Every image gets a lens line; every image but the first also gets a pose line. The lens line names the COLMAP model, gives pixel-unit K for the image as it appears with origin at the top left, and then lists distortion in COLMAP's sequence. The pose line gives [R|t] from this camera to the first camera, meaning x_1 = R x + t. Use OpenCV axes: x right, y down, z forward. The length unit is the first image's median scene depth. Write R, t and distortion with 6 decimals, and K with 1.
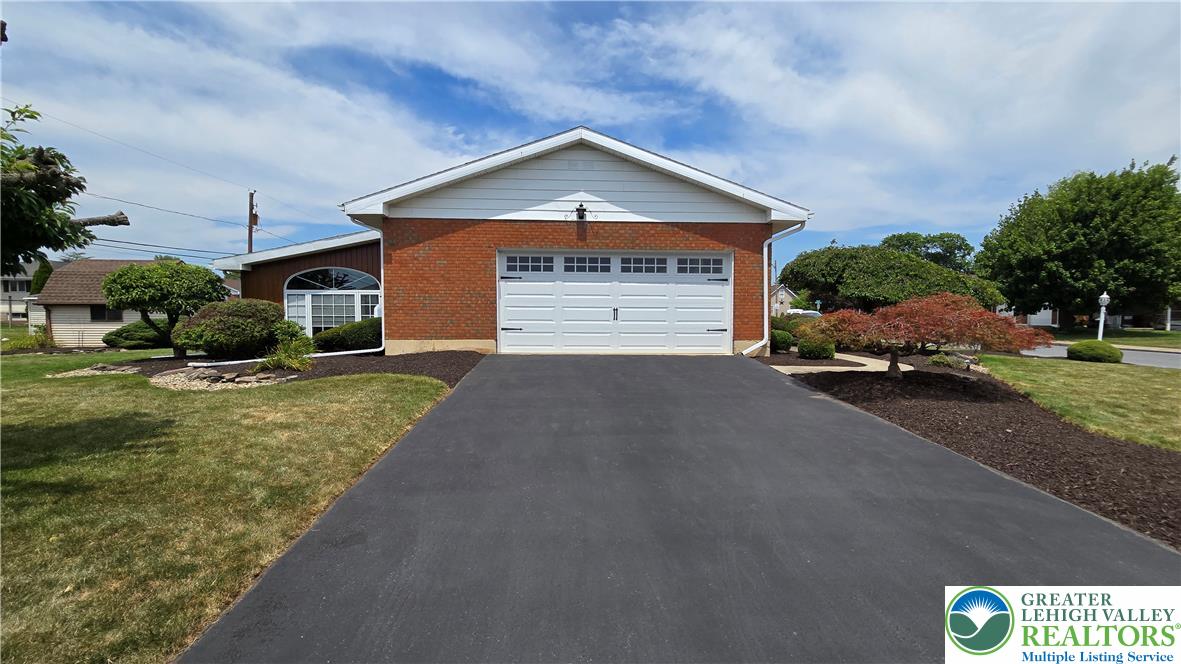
lens RADIAL K [[491.5, 0, 590.5], [0, 491.5, 332.0], [0, 0, 1]] dist [-0.001487, -0.000654]
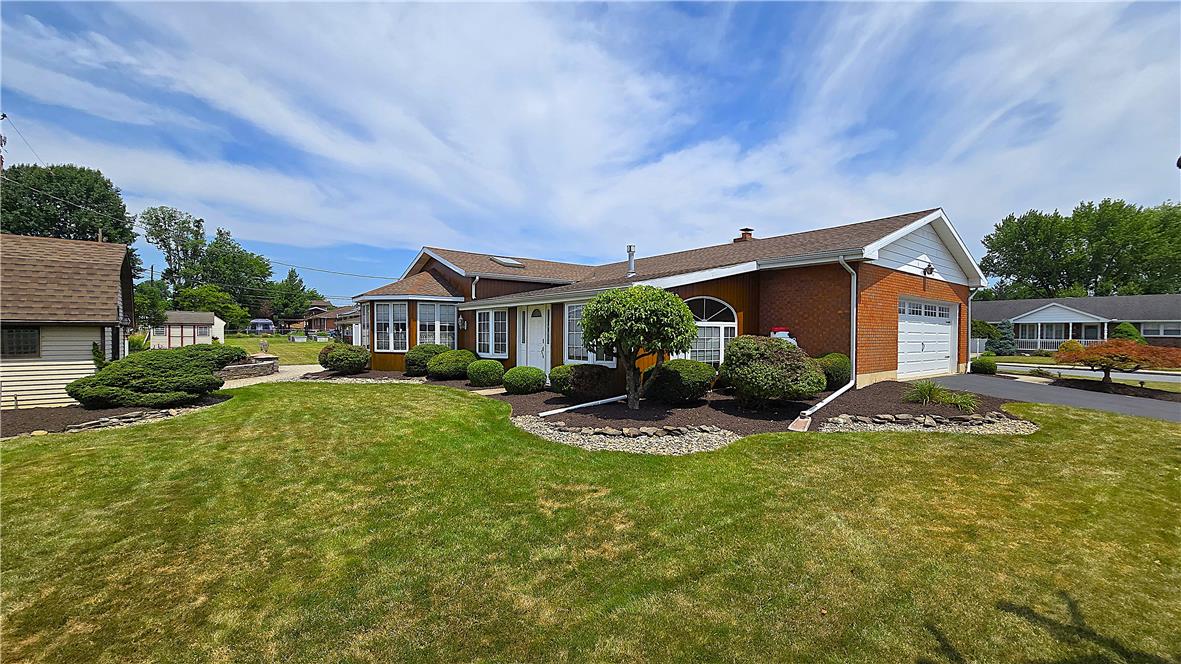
lens RADIAL K [[491.5, 0, 590.5], [0, 491.5, 332.0], [0, 0, 1]] dist [-0.001487, -0.000654]
pose [[0.801735, 0.005220, 0.597656, -1.263219], [0.009245, 0.999734, -0.021134, -0.047592], [-0.597608, 0.022469, 0.801474, 0.373050]]
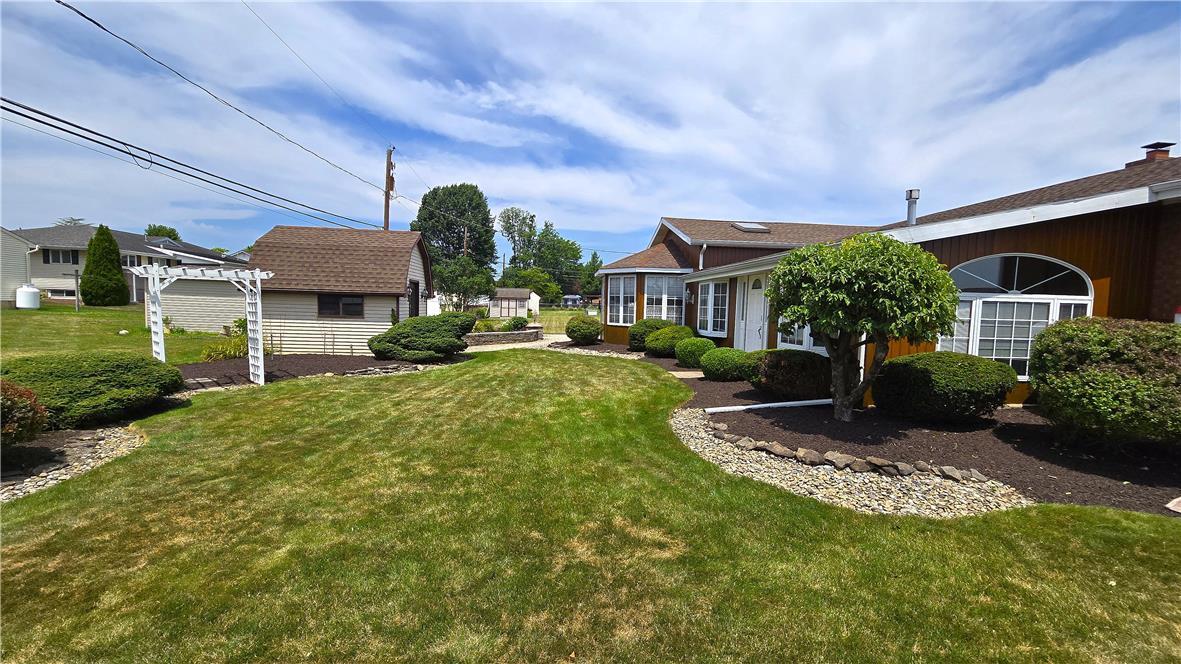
lens RADIAL K [[480.2, 0, 593.9], [0, 480.2, 355.8], [0, 0, 1]] dist [0.000460, -0.003122]
pose [[0.998018, 0.018838, 0.060036, -1.047922], [-0.023549, 0.996616, 0.078757, -0.045540], [-0.058350, -0.080014, 0.995084, 0.461998]]
